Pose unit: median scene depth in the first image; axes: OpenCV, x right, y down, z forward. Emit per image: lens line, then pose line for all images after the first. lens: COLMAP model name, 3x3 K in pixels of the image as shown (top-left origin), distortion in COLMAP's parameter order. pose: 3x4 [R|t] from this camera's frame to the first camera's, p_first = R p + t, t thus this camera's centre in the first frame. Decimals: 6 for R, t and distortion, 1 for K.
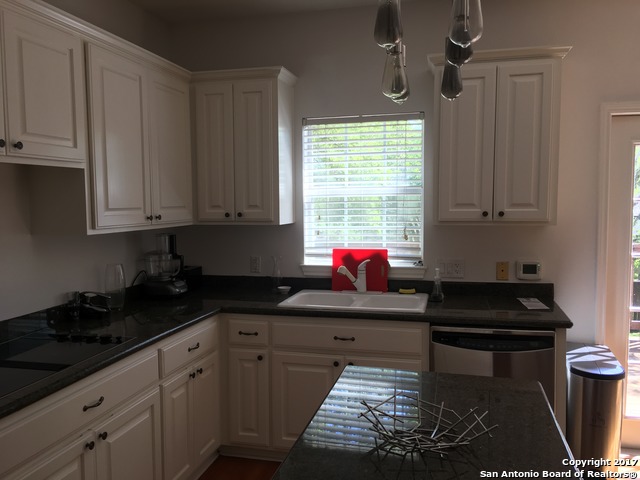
lens RADIAL K [[548.9, 0, 321.7], [0, 548.9, 237.7], [0, 0, 1]] dist [0.090103, -0.114813]
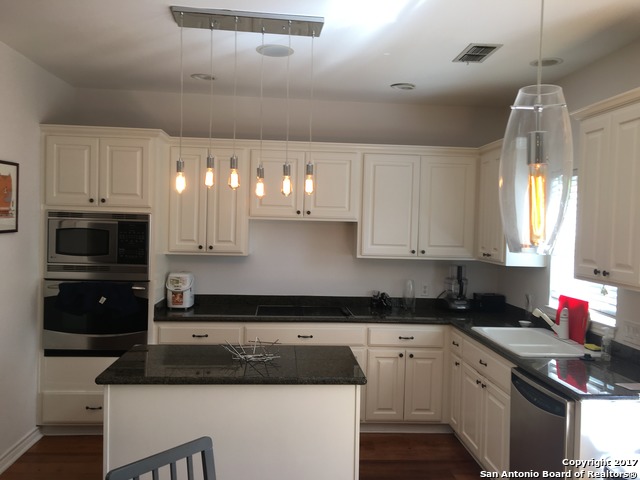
lens RADIAL K [[548.9, 0, 321.7], [0, 548.9, 237.7], [0, 0, 1]] dist [0.090103, -0.114813]
pose [[0.318325, 0.037759, -0.947229, 1.032411], [-0.101375, 0.994833, 0.005588, -0.055856], [0.942545, 0.094247, 0.320508, 0.251101]]
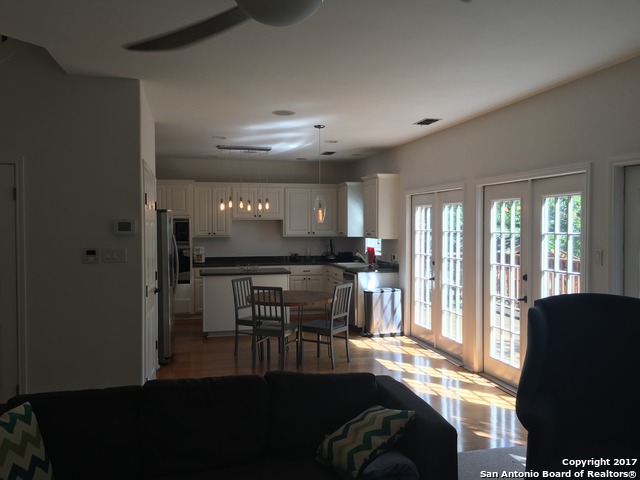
lens RADIAL K [[548.9, 0, 321.7], [0, 548.9, 237.7], [0, 0, 1]] dist [0.090103, -0.114813]
pose [[0.466405, 0.023723, -0.884253, 2.560562], [-0.069769, 0.997513, -0.010039, 0.019197], [0.881815, 0.066376, 0.466900, -0.459760]]
